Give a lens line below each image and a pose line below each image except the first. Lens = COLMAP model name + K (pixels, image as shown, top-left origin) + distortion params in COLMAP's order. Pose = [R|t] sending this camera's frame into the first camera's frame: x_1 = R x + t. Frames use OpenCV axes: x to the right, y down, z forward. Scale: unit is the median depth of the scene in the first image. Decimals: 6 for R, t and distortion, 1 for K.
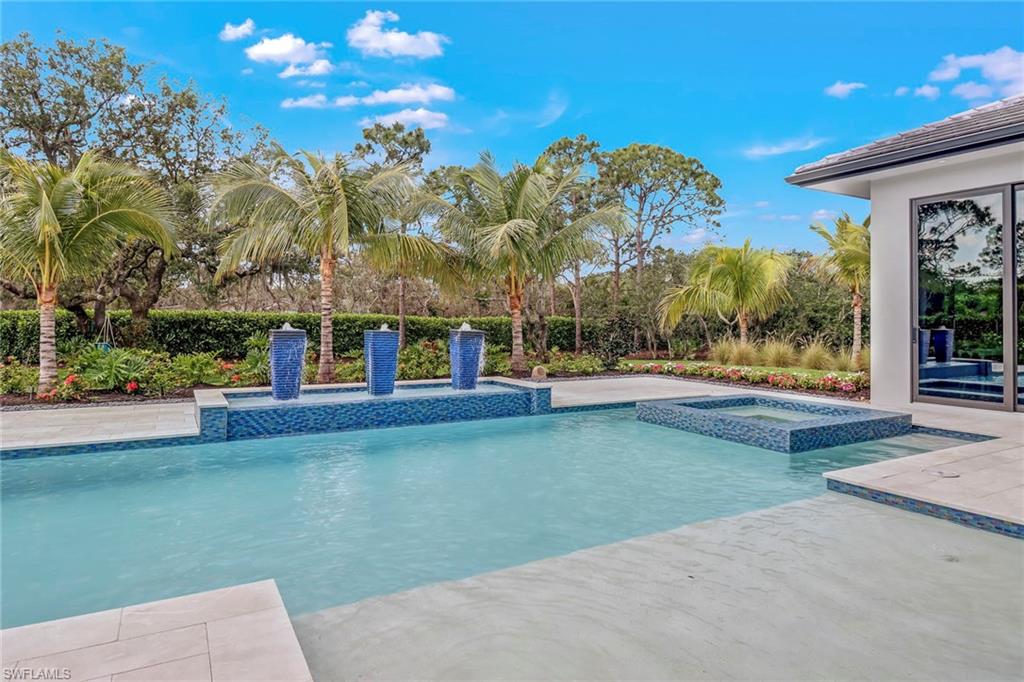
lens RADIAL K [[608.8, 0, 528.3], [0, 608.8, 324.7], [0, 0, 1]] dist [0.003091, 0.000824]
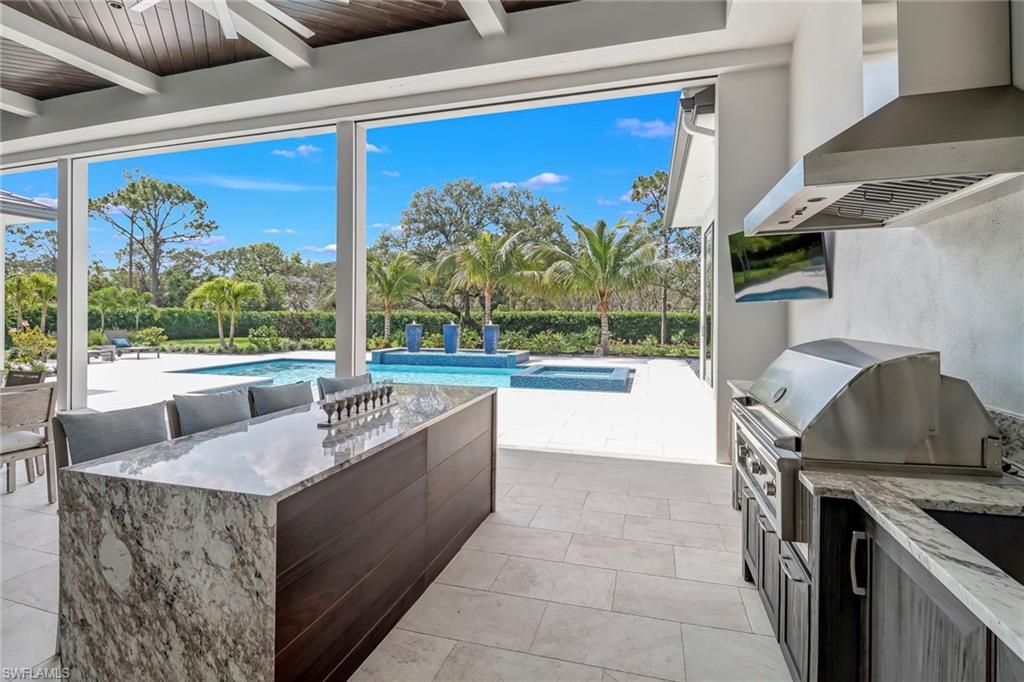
lens RADIAL K [[491.8, 0, 520.4], [0, 491.8, 318.6], [0, 0, 1]] dist [-0.026339, -0.003823]
pose [[0.689164, 0.004727, -0.724590, 0.334329], [-0.001557, 0.999986, 0.005043, -0.006813], [0.724604, -0.002347, 0.689162, -0.015080]]
